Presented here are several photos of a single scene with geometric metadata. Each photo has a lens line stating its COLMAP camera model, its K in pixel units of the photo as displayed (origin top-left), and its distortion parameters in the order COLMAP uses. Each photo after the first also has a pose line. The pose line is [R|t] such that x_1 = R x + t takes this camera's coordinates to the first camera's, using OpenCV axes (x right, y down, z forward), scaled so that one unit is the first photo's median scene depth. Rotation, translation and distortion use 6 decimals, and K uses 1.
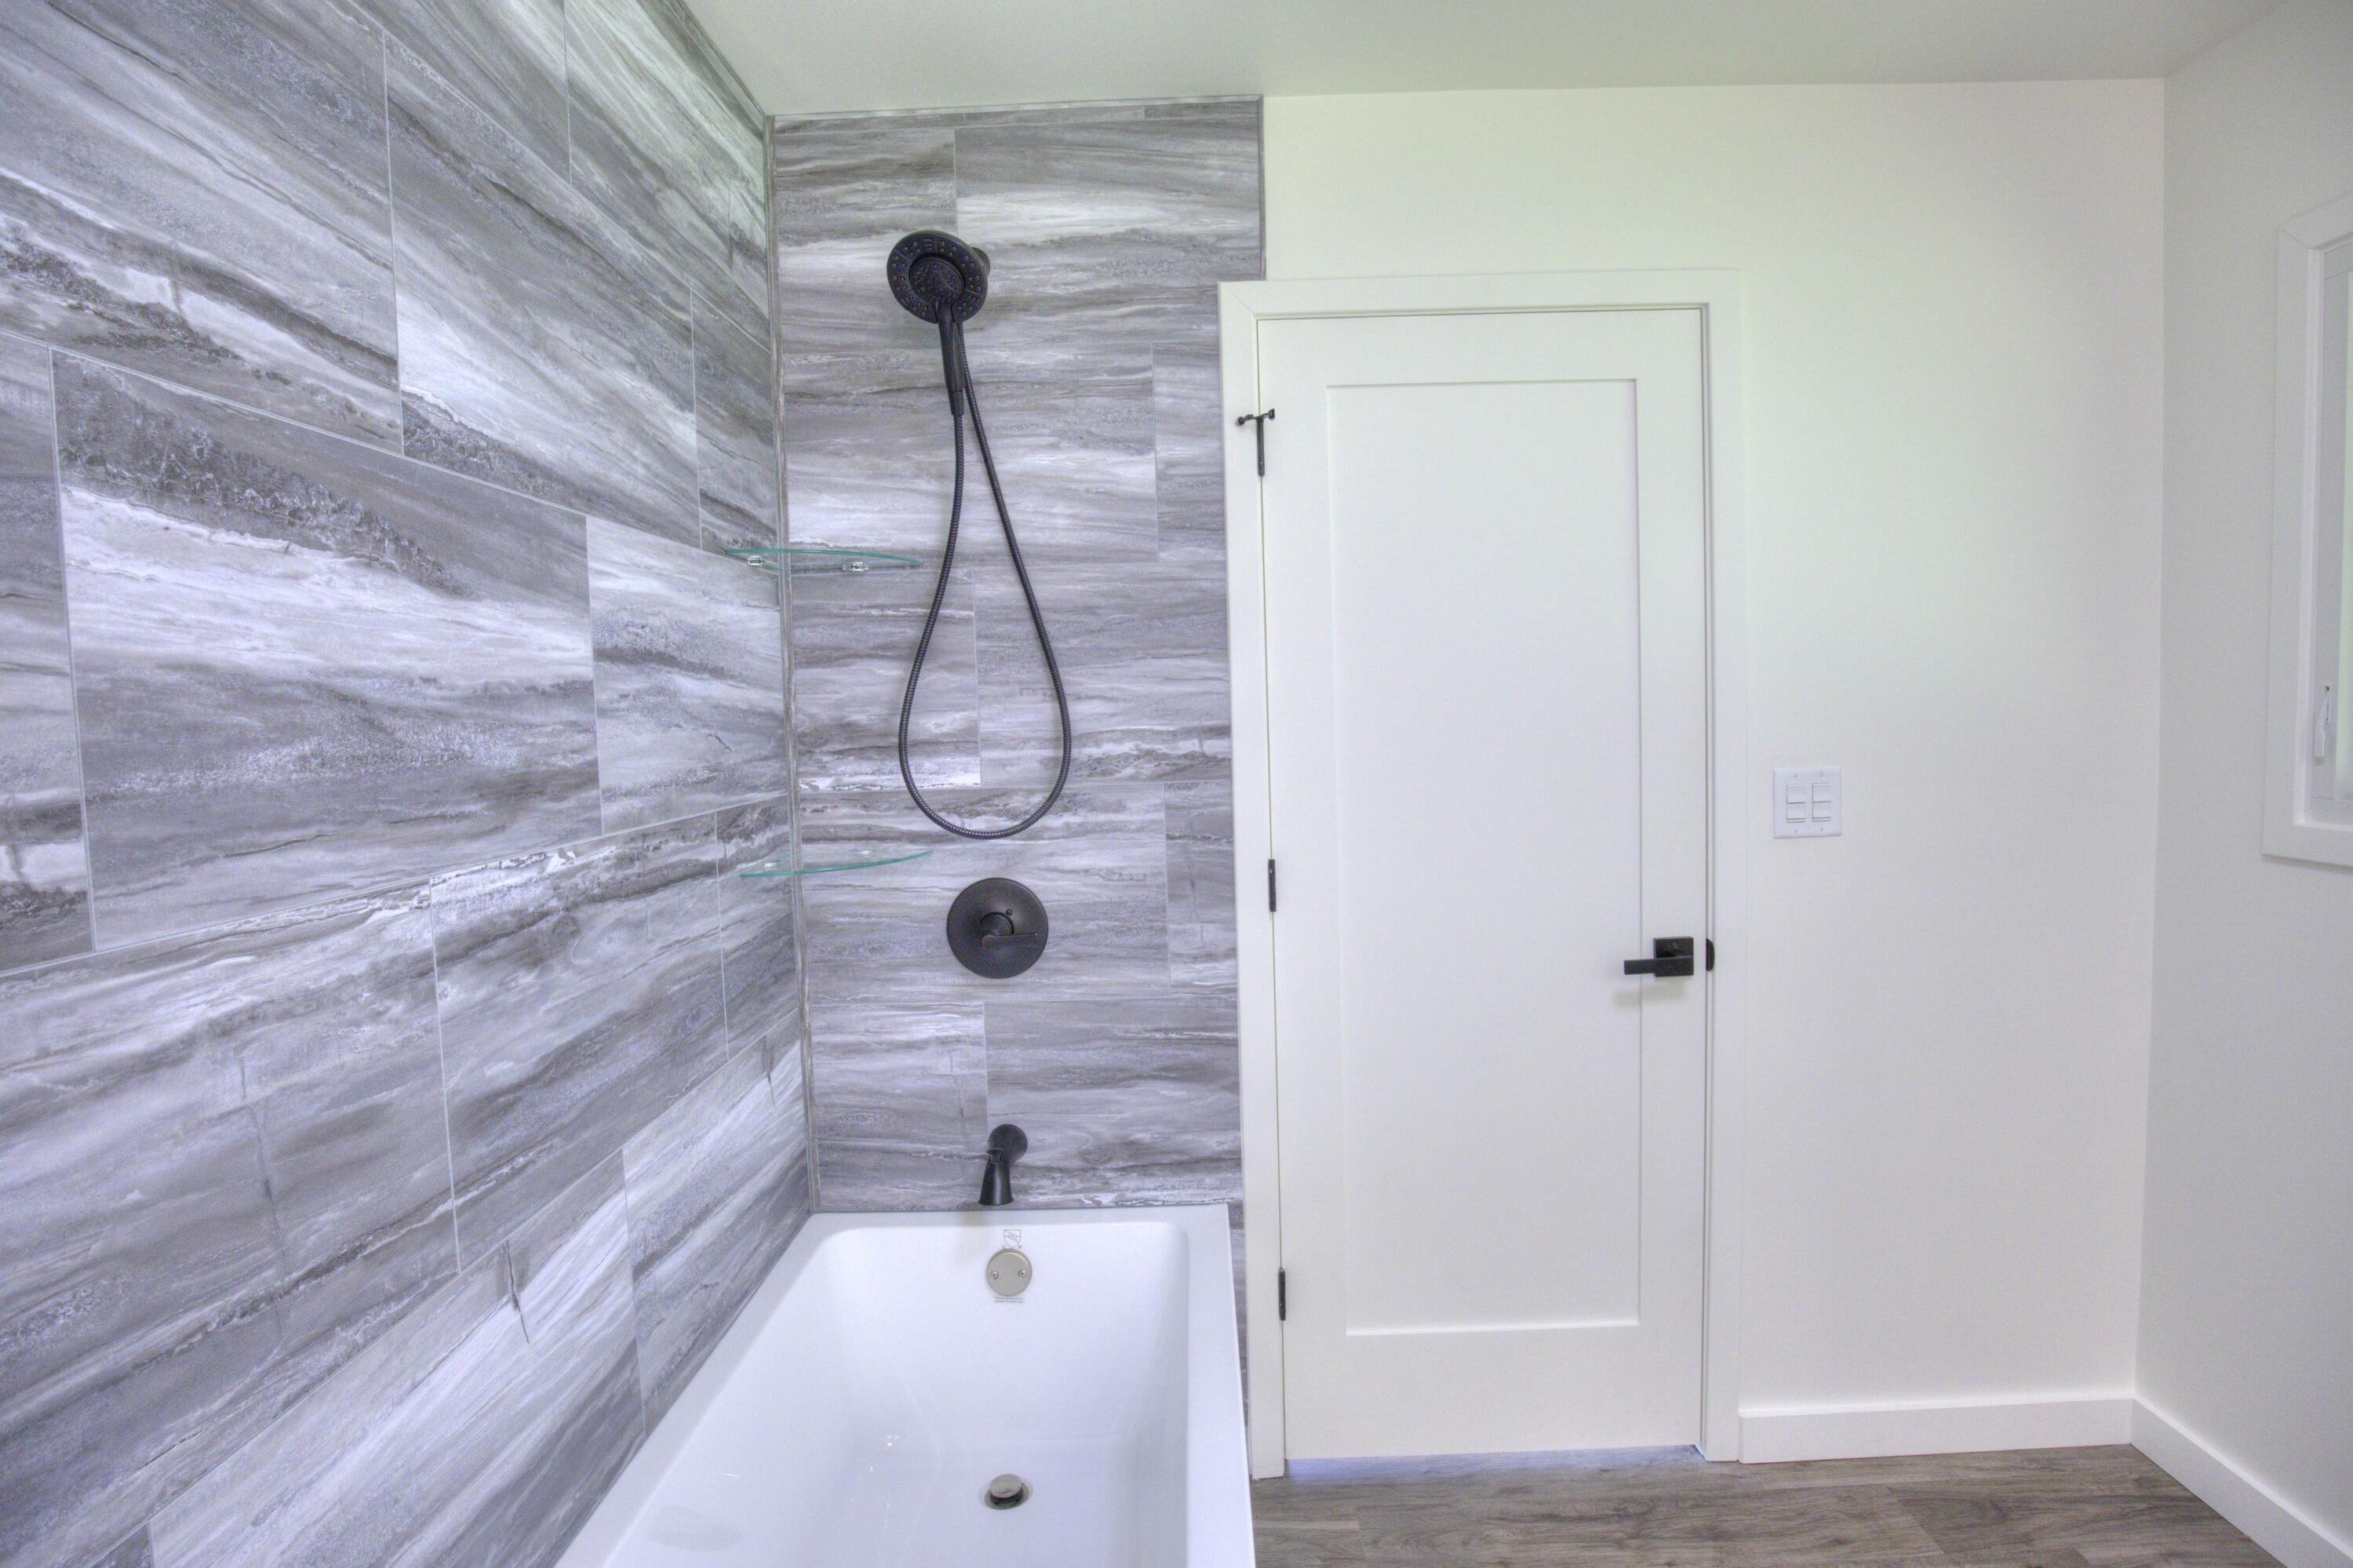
lens RADIAL K [[1175.1, 0, 1186.1], [0, 1175.1, 778.0], [0, 0, 1]] dist [-0.053426, 0.014283]
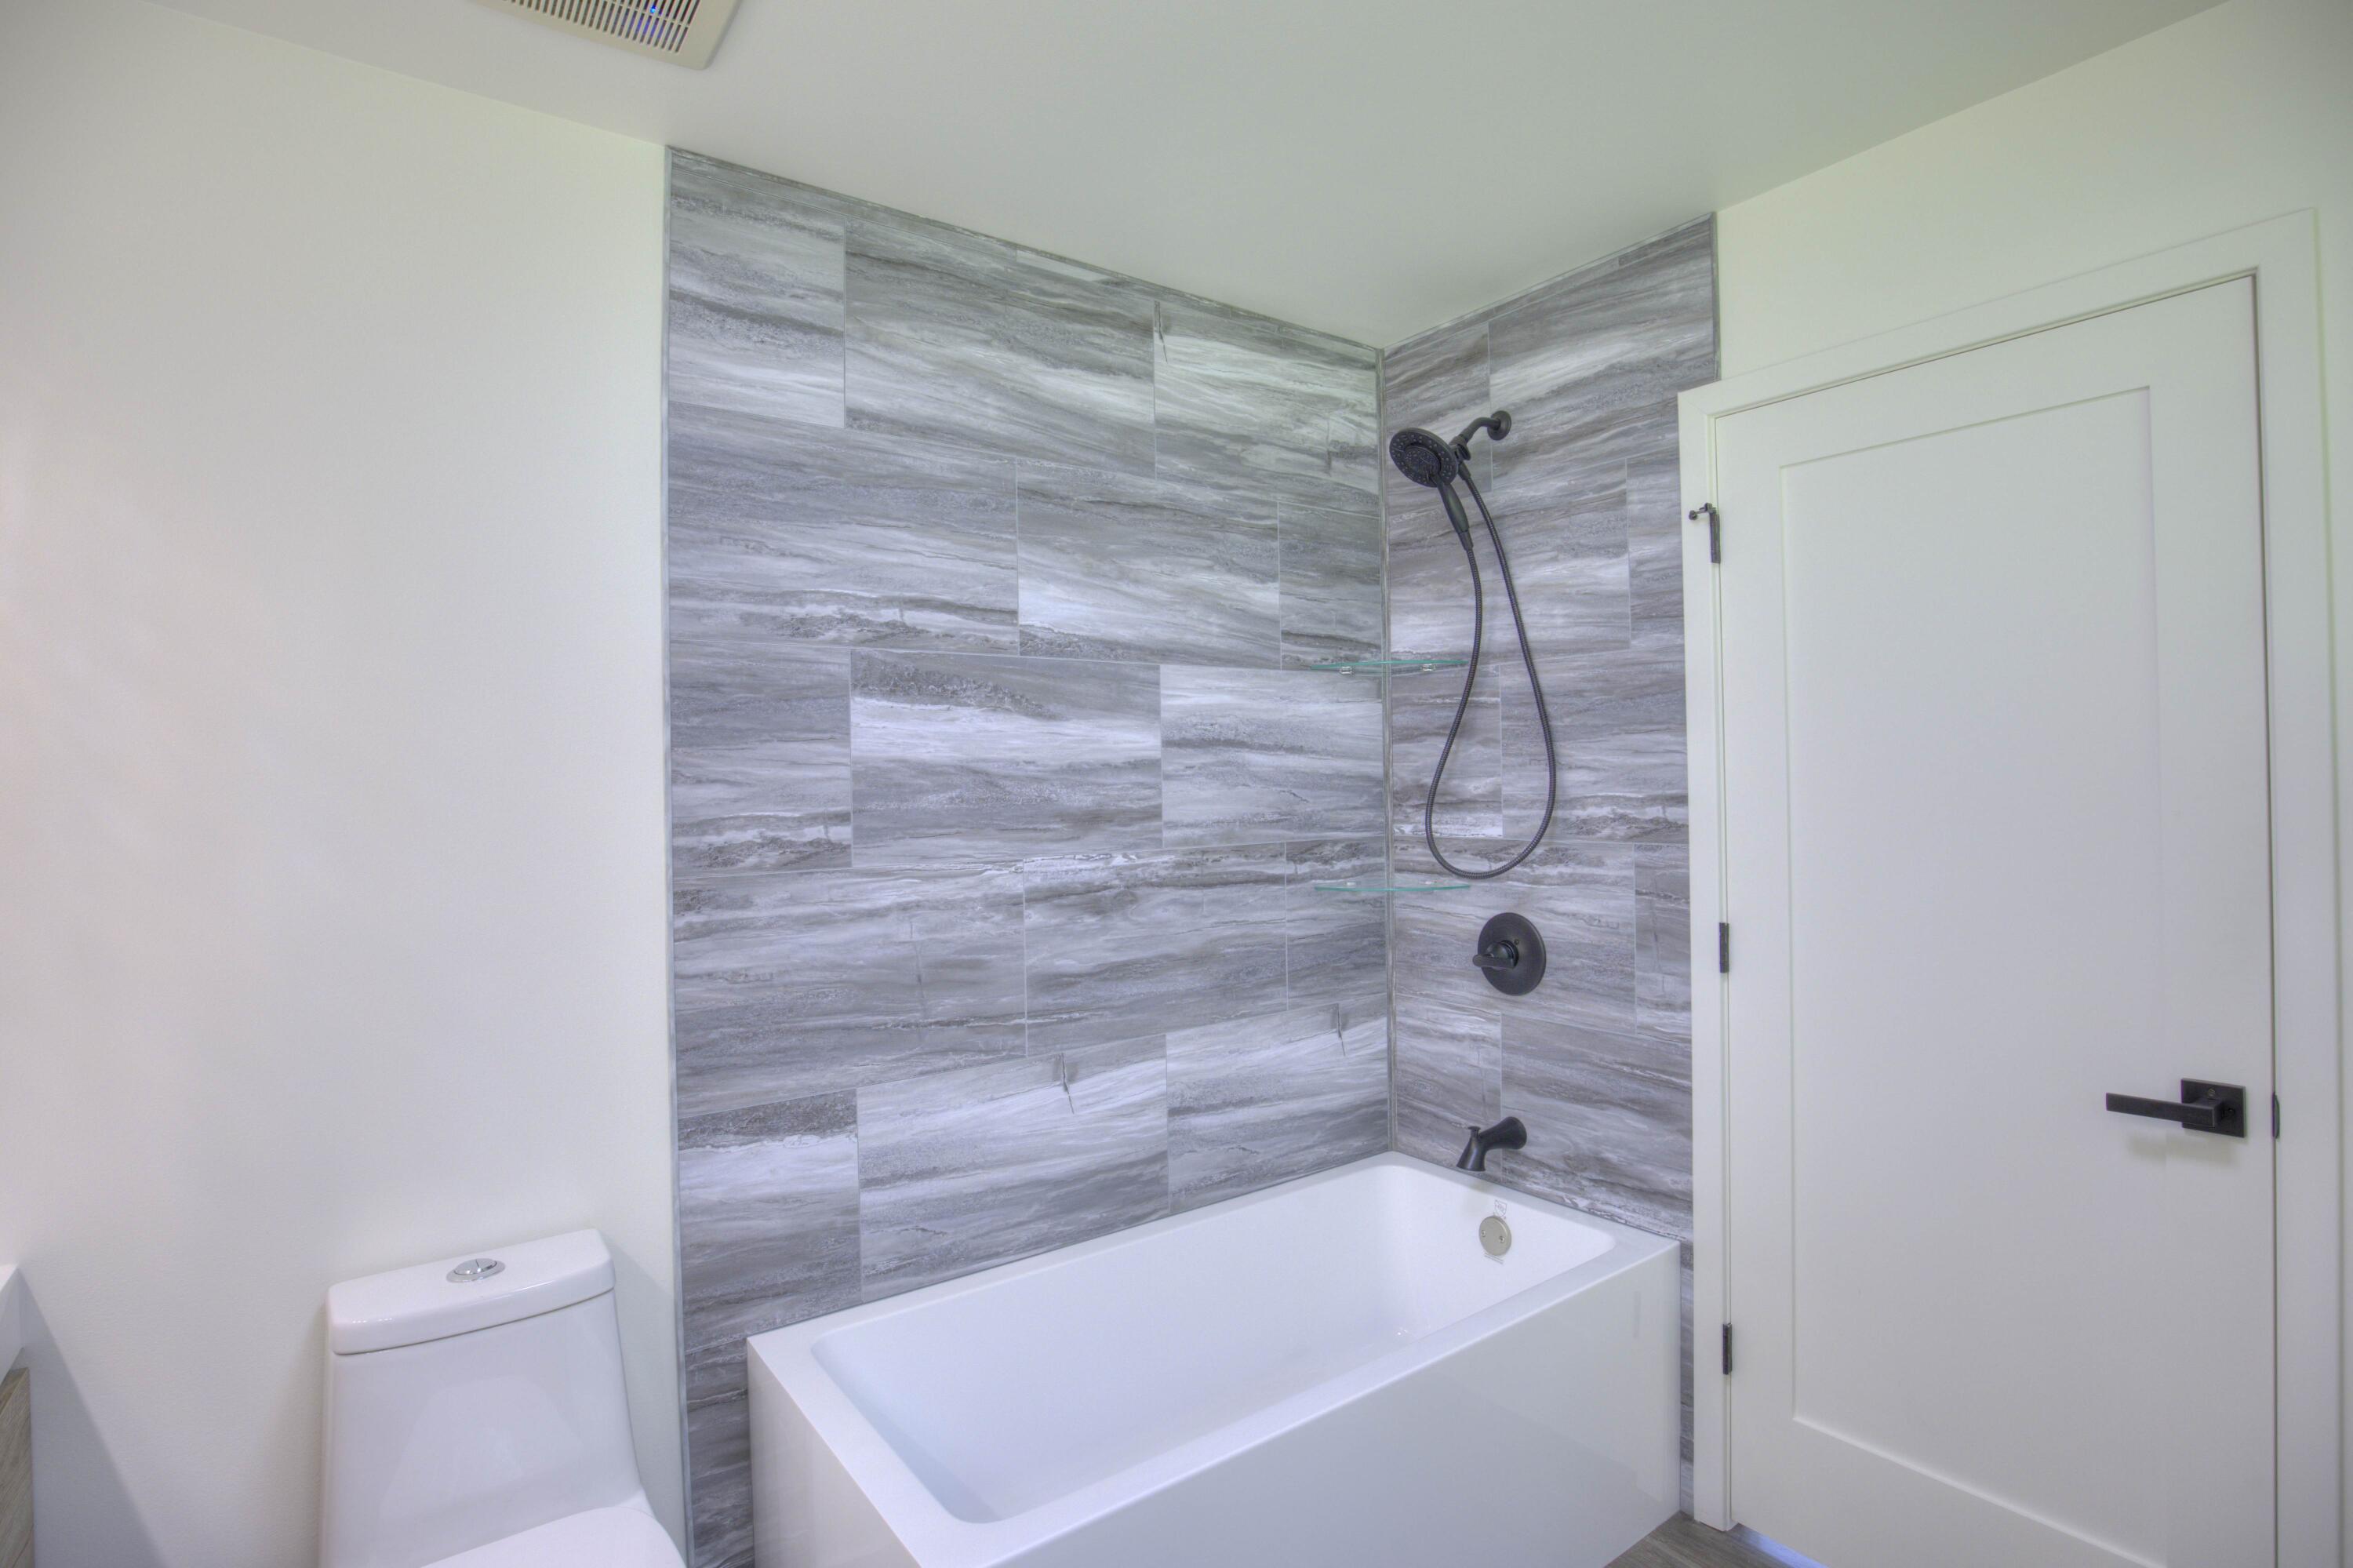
lens RADIAL K [[1175.3, 0, 1174.8], [0, 1175.3, 781.8], [0, 0, 1]] dist [-0.053426, 0.014283]
pose [[0.593013, 0.019994, -0.804945, 0.642842], [-0.049841, 0.998686, -0.011912, -0.020832], [0.803649, 0.047183, 0.593230, -0.018776]]
